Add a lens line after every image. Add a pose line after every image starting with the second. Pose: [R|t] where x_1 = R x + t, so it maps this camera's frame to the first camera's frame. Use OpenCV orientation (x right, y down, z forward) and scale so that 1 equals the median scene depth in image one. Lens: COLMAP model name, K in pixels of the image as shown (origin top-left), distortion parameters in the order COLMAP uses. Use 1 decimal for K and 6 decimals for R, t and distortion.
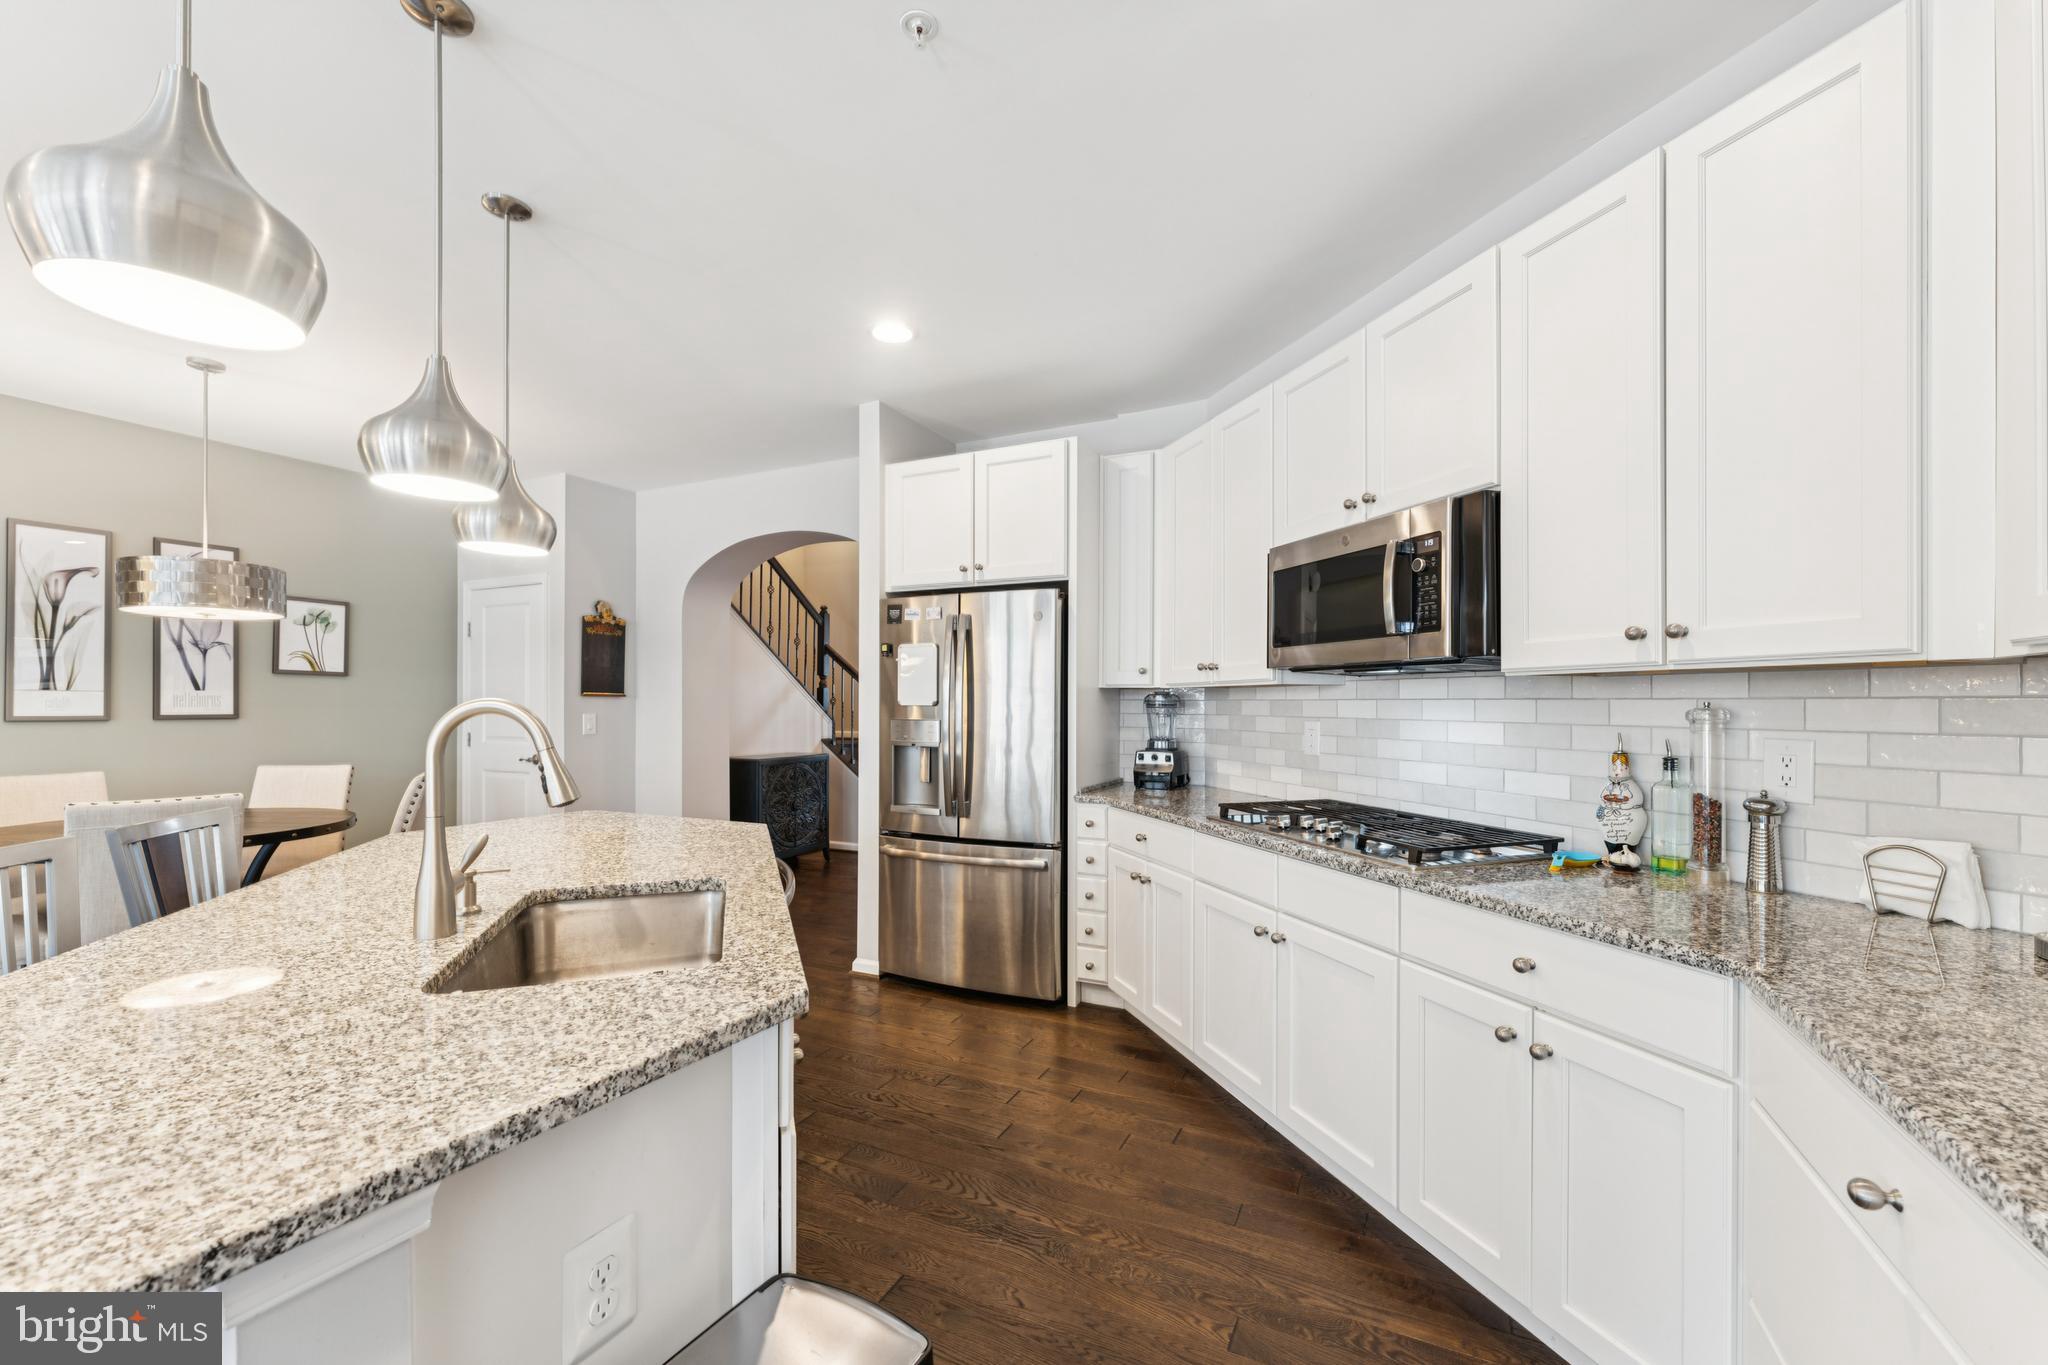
lens RADIAL K [[827.8, 0, 1022.3], [0, 827.8, 702.9], [0, 0, 1]] dist [0.002042, 0.000241]
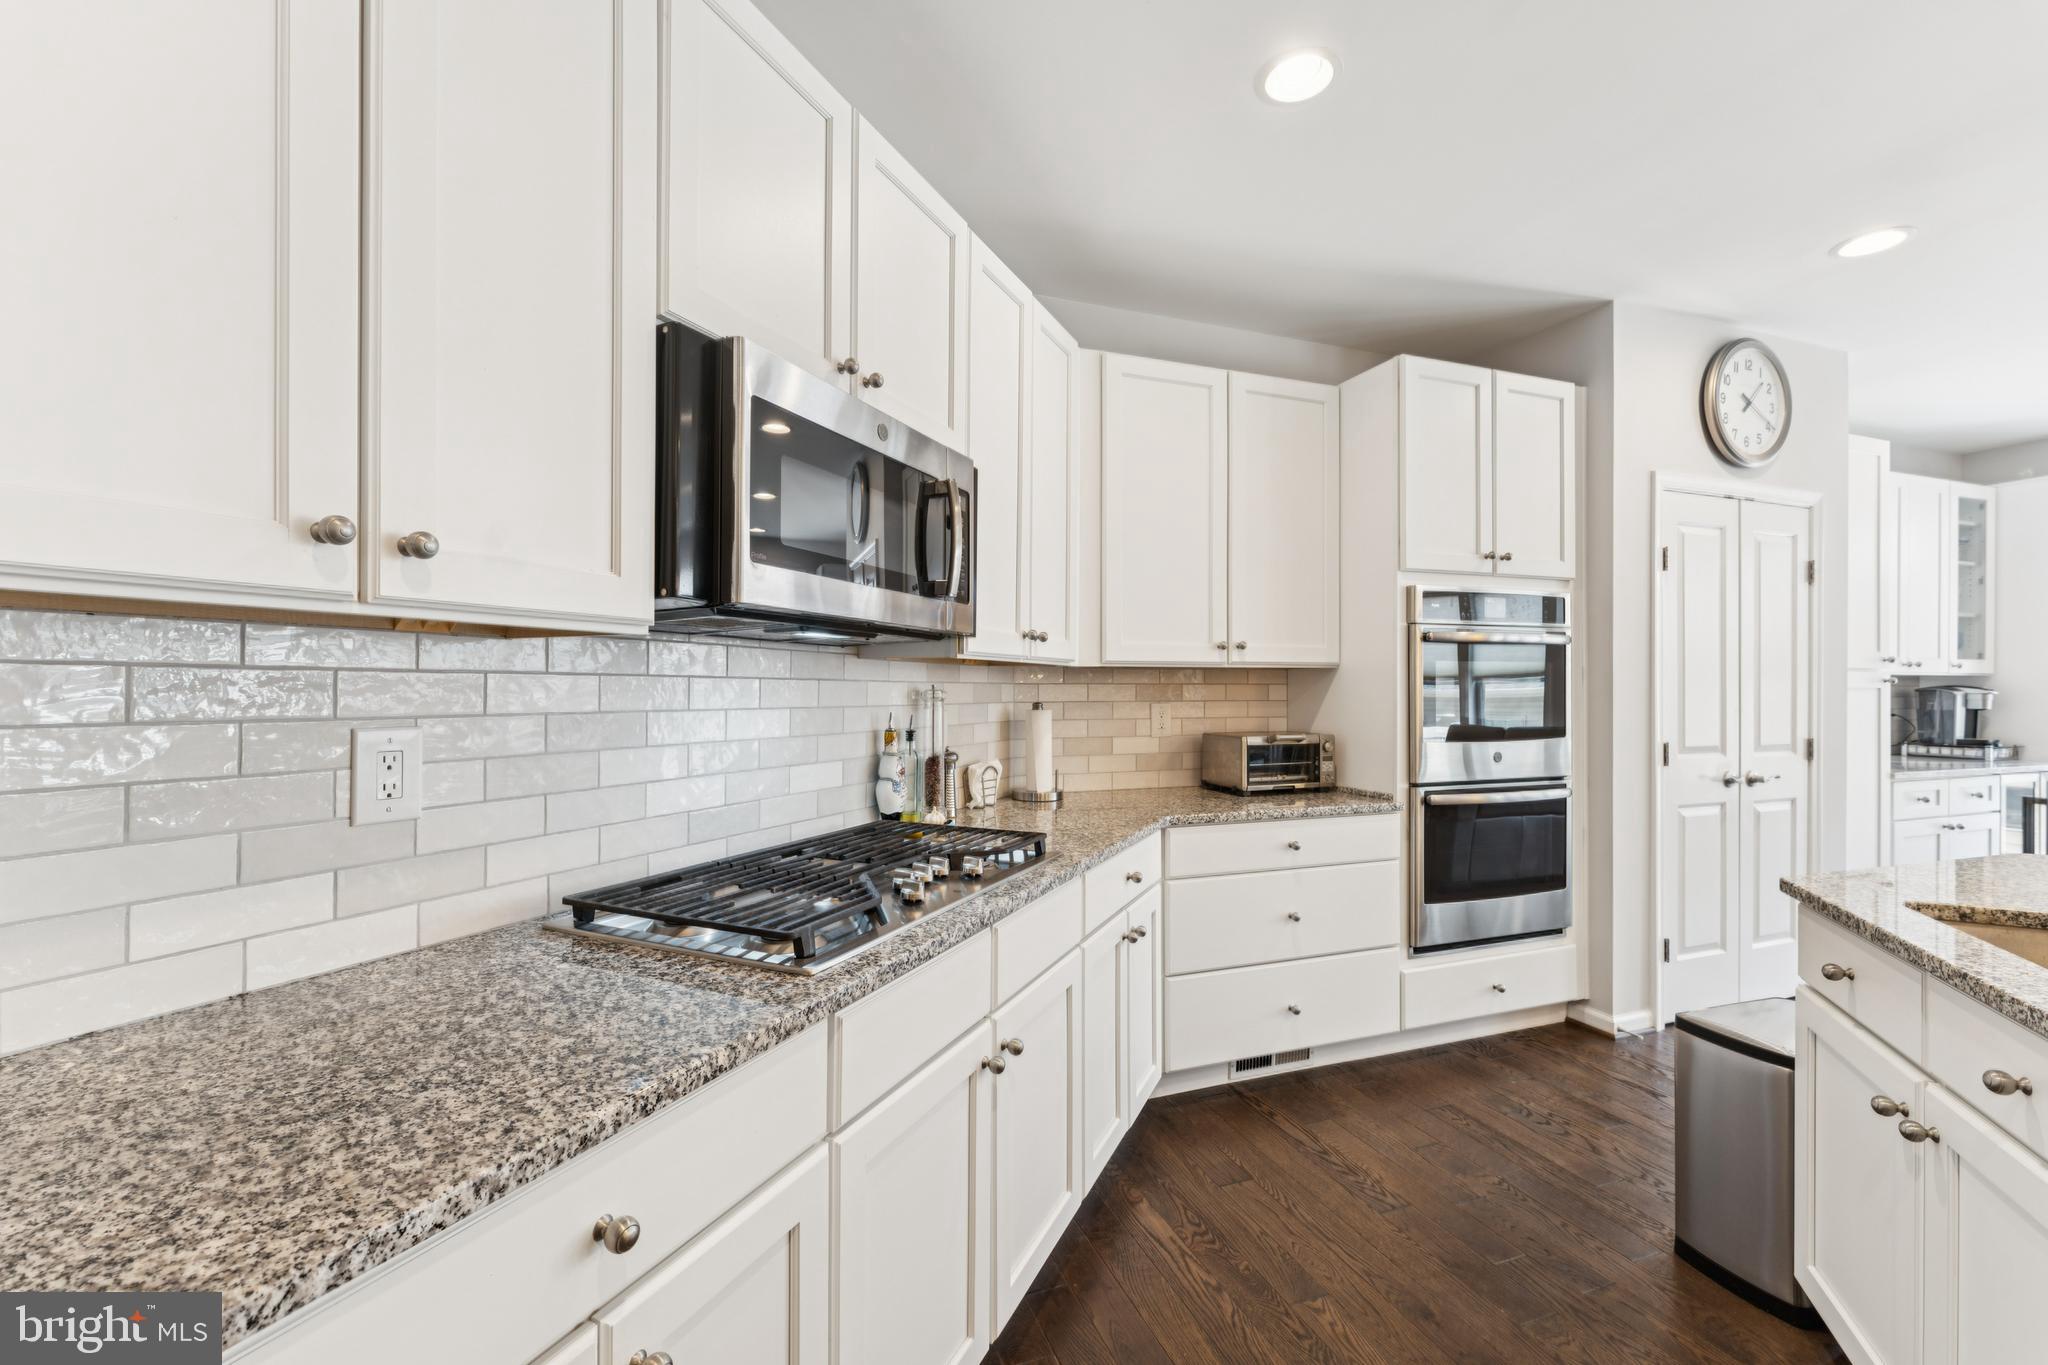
lens RADIAL K [[841.6, 0, 1023.3], [0, 841.6, 687.3], [0, 0, 1]] dist [-0.000331, 0.000180]
pose [[-0.723141, -0.002551, 0.690696, -0.102046], [-0.005798, 0.999980, -0.002377, 0.002967], [-0.690676, -0.005723, -0.723142, 0.996477]]
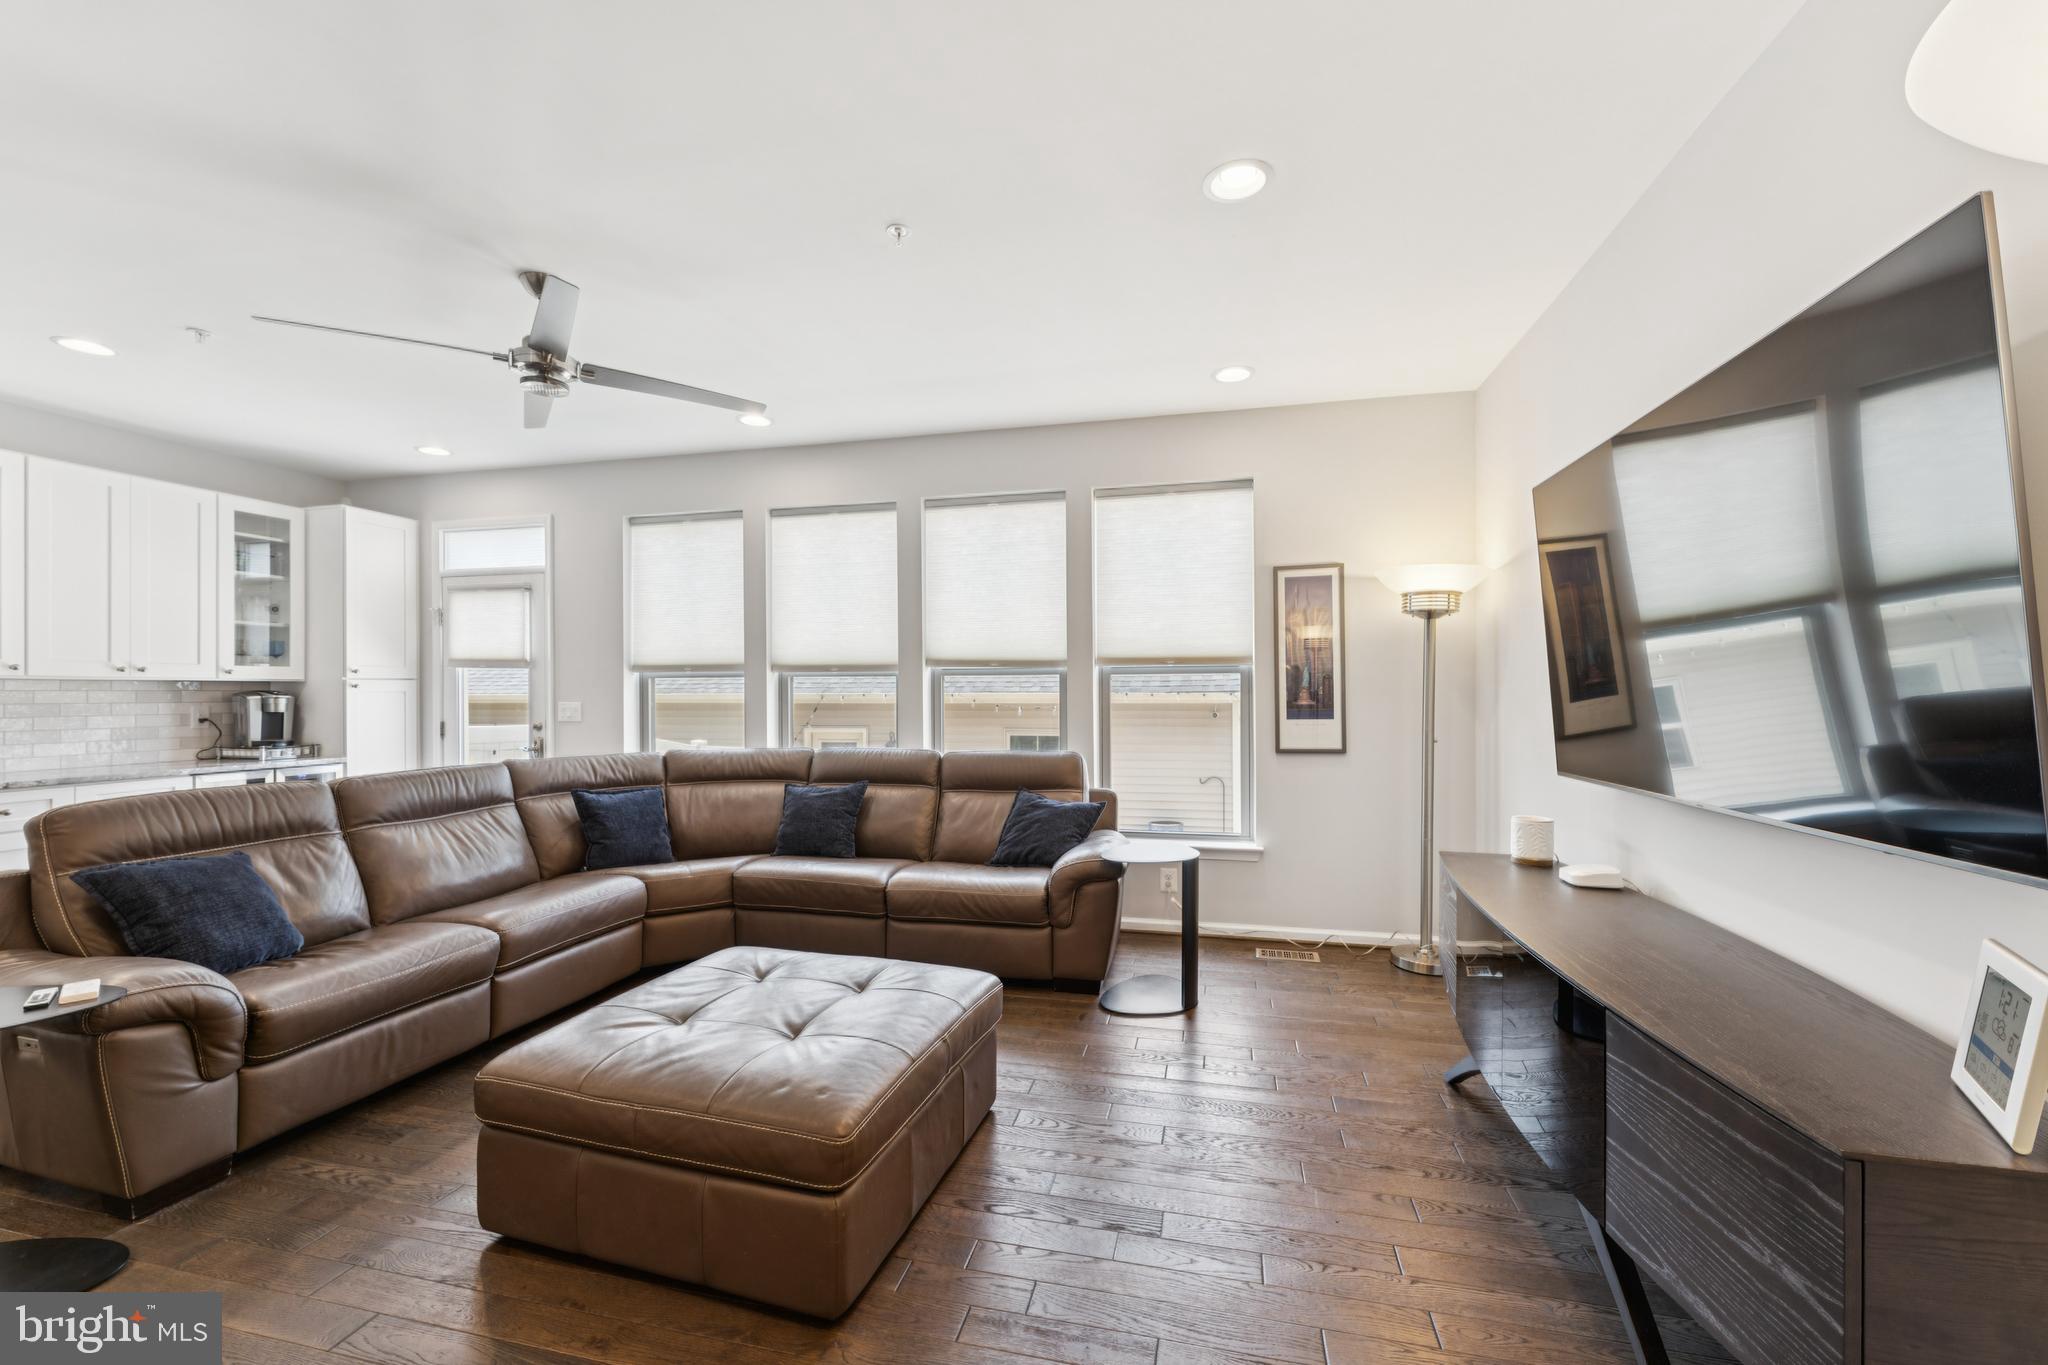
lens RADIAL K [[831.5, 0, 1023.3], [0, 831.5, 685.9], [0, 0, 1]] dist [-0.001138, -0.000054]
pose [[-0.975915, 0.000560, -0.218150, -1.240826], [0.003049, 0.999934, -0.011077, 0.000432], [0.218129, -0.011475, -0.975852, 0.641441]]
